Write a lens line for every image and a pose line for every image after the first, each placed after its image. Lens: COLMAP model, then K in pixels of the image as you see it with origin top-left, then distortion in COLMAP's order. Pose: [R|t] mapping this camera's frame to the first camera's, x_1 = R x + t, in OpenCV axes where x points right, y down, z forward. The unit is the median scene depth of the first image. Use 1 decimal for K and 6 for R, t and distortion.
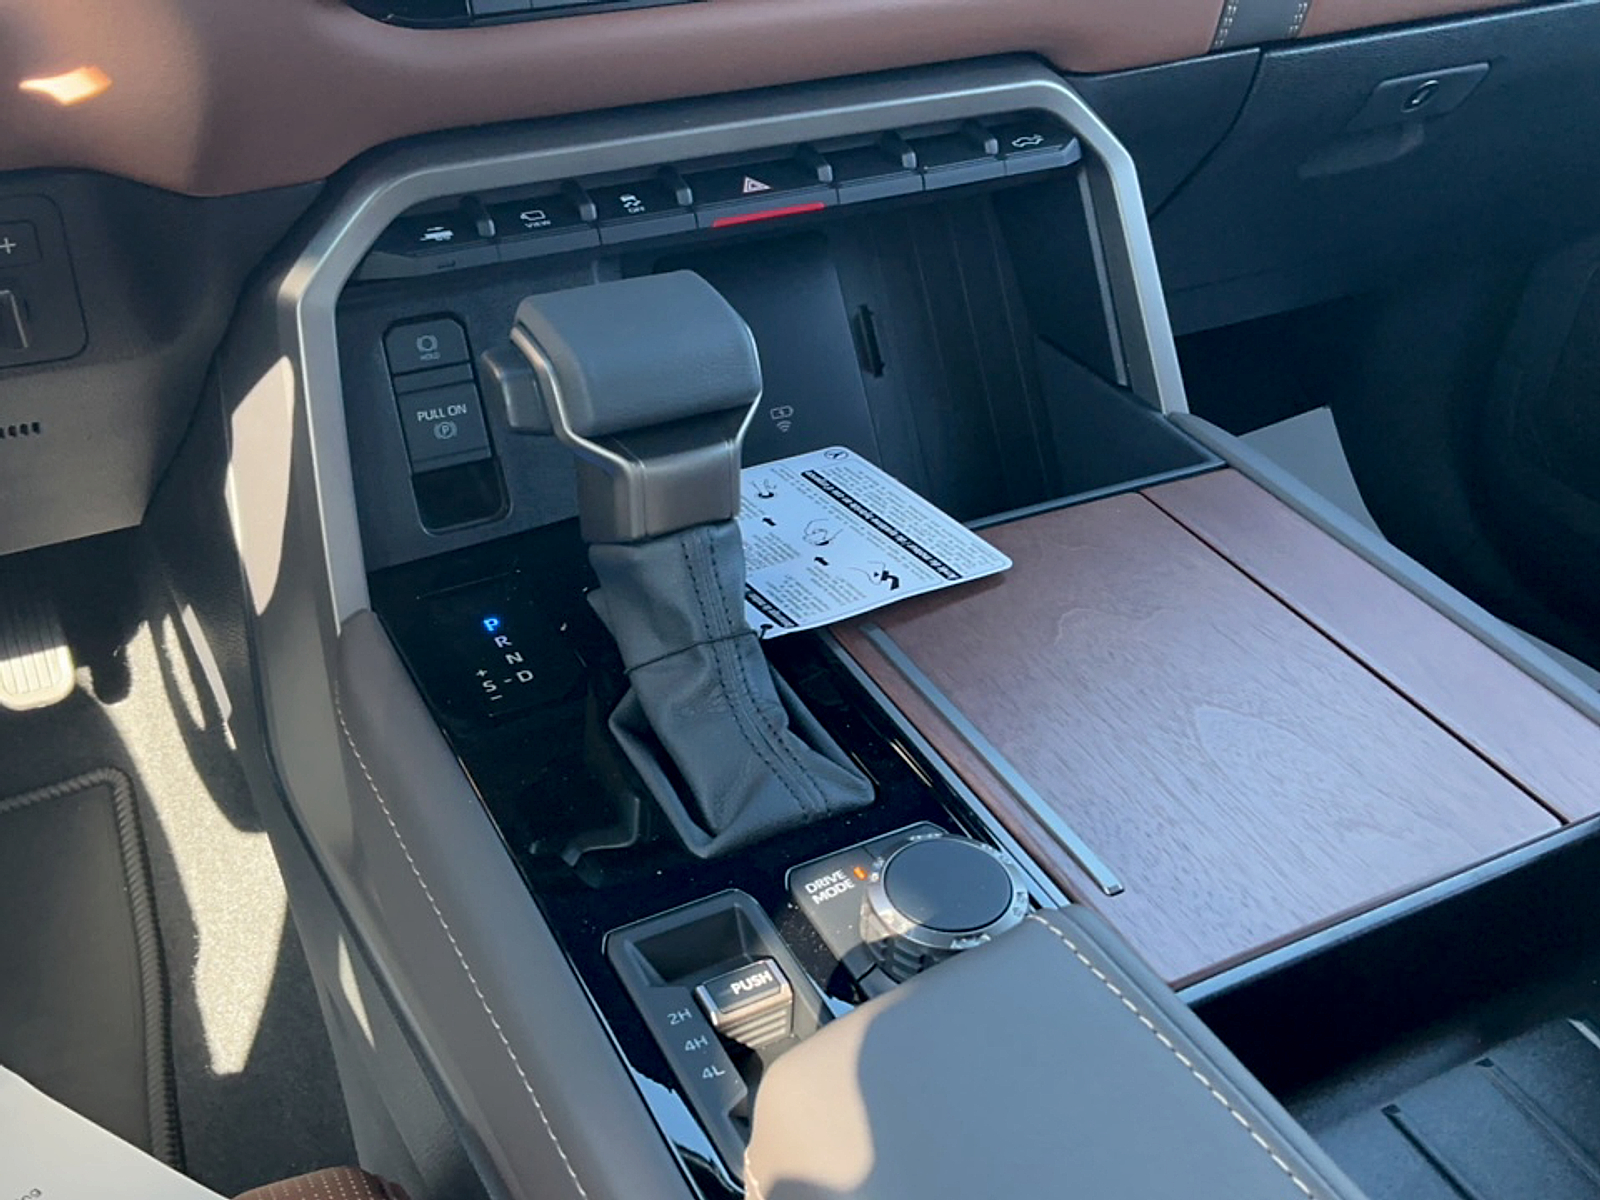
lens RADIAL K [[1788.9, 0, 789.2], [0, 1788.9, 629.1], [0, 0, 1]] dist [0.068544, 0.000000]
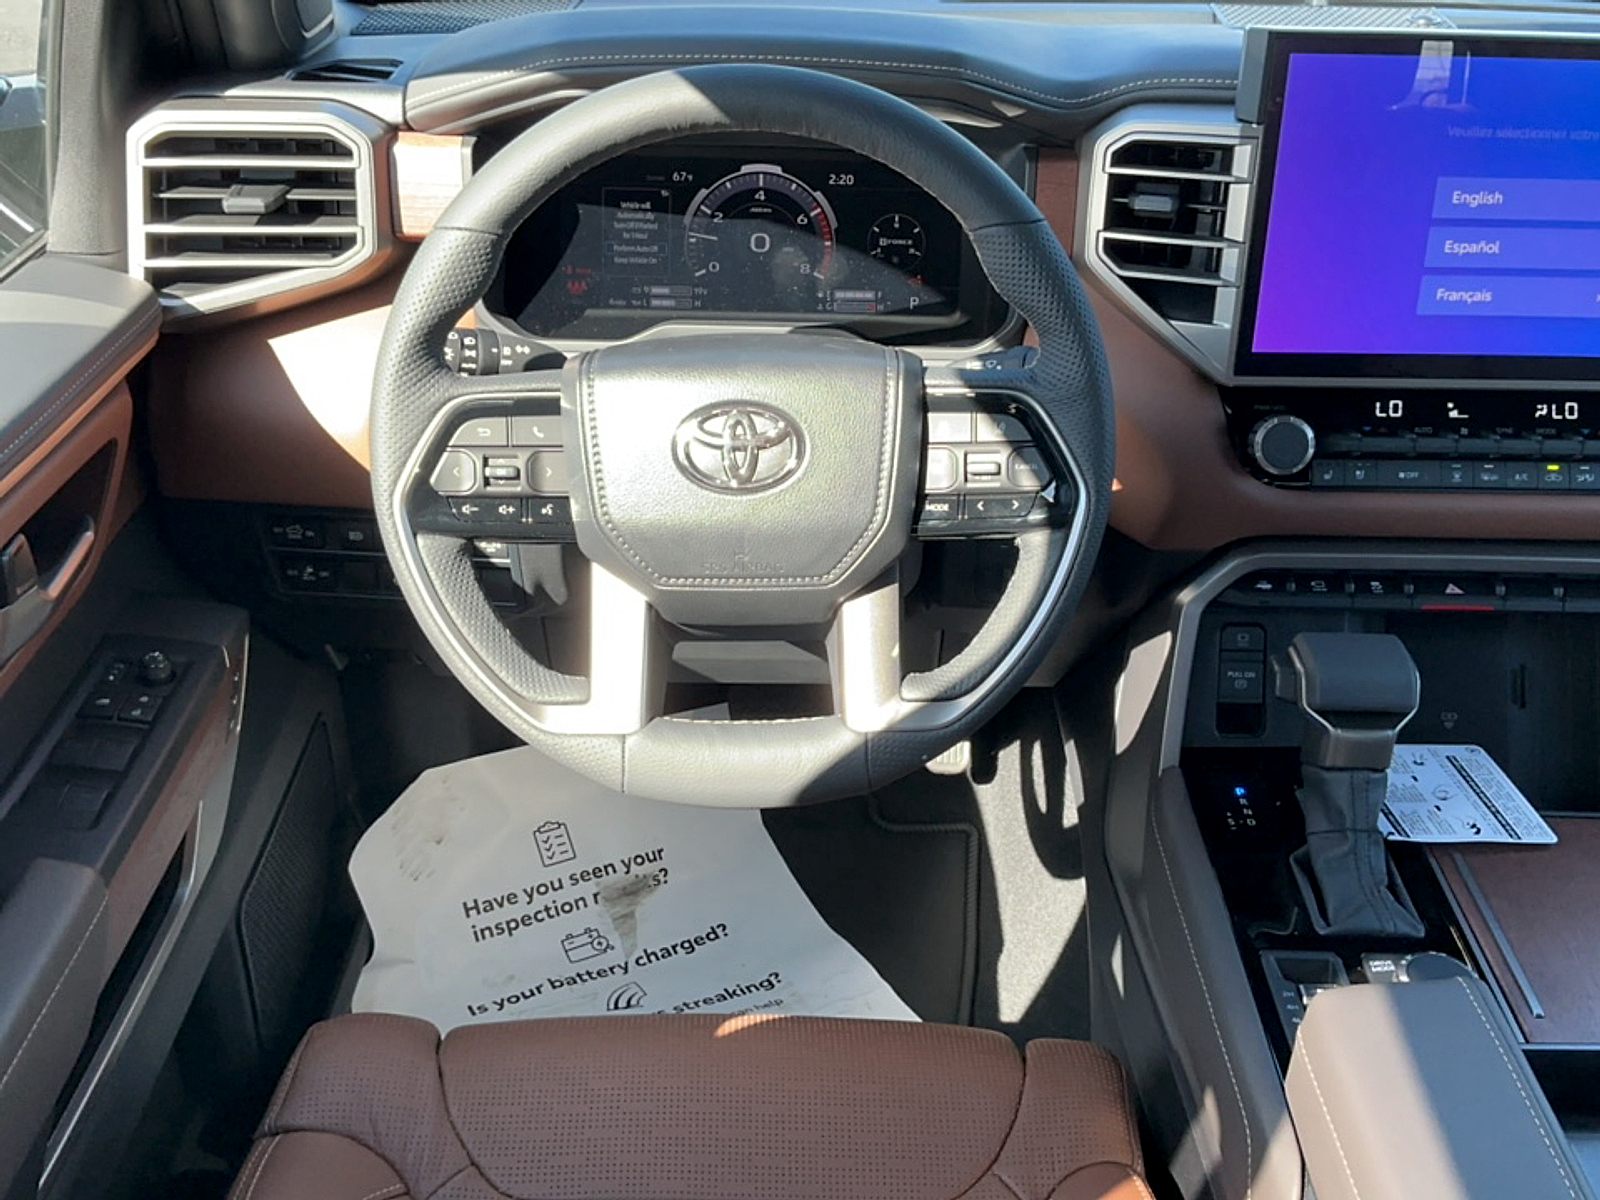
lens RADIAL K [[1788.9, 0, 791.2], [0, 1788.9, 591.9], [0, 0, 1]] dist [0.068544, 0.000000]
pose [[0.887604, 0.218706, -0.405374, 0.133038], [-0.265670, 0.962024, -0.062682, 0.038785], [0.376270, 0.163332, 0.912000, -0.919345]]
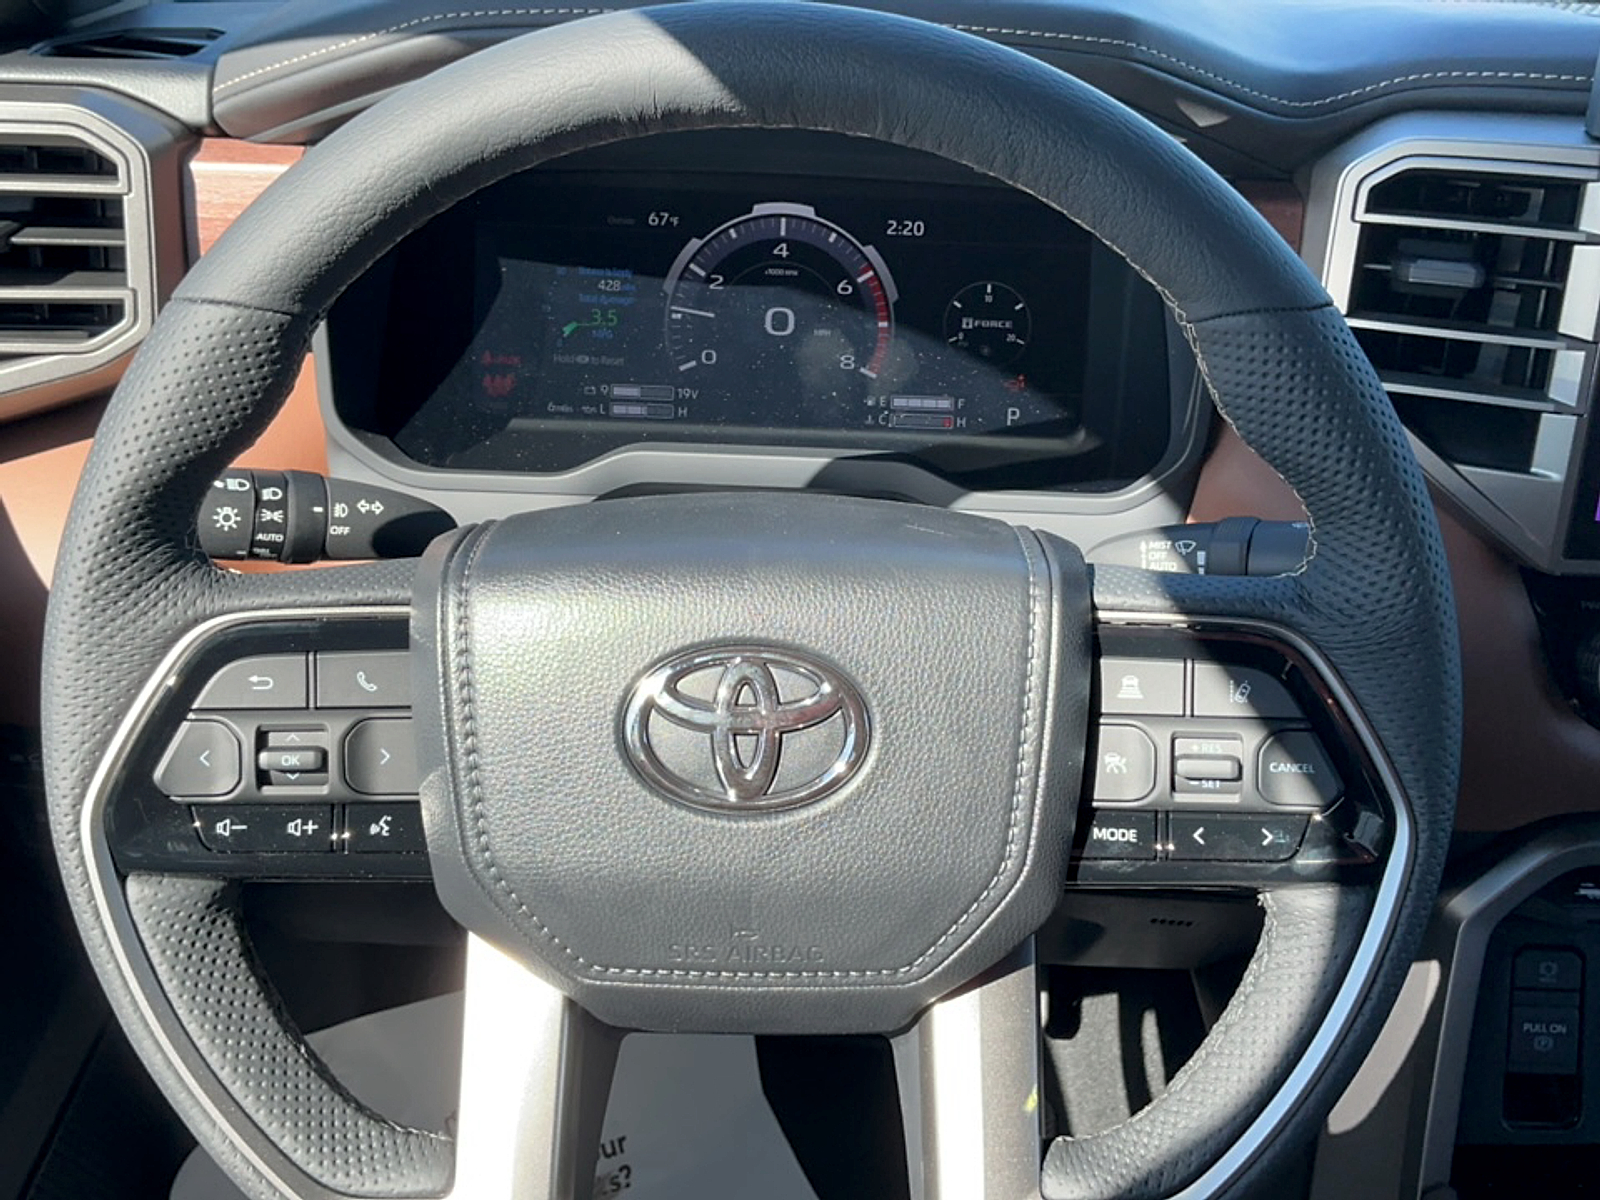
lens RADIAL K [[1788.9, 0, 784.9], [0, 1788.9, 587.8], [0, 0, 1]] dist [0.068544, 0.000000]
pose [[0.883042, 0.221032, -0.413982, -0.211361], [-0.282952, 0.954525, -0.093912, -0.147824], [0.374398, 0.200066, 0.905428, -0.306615]]
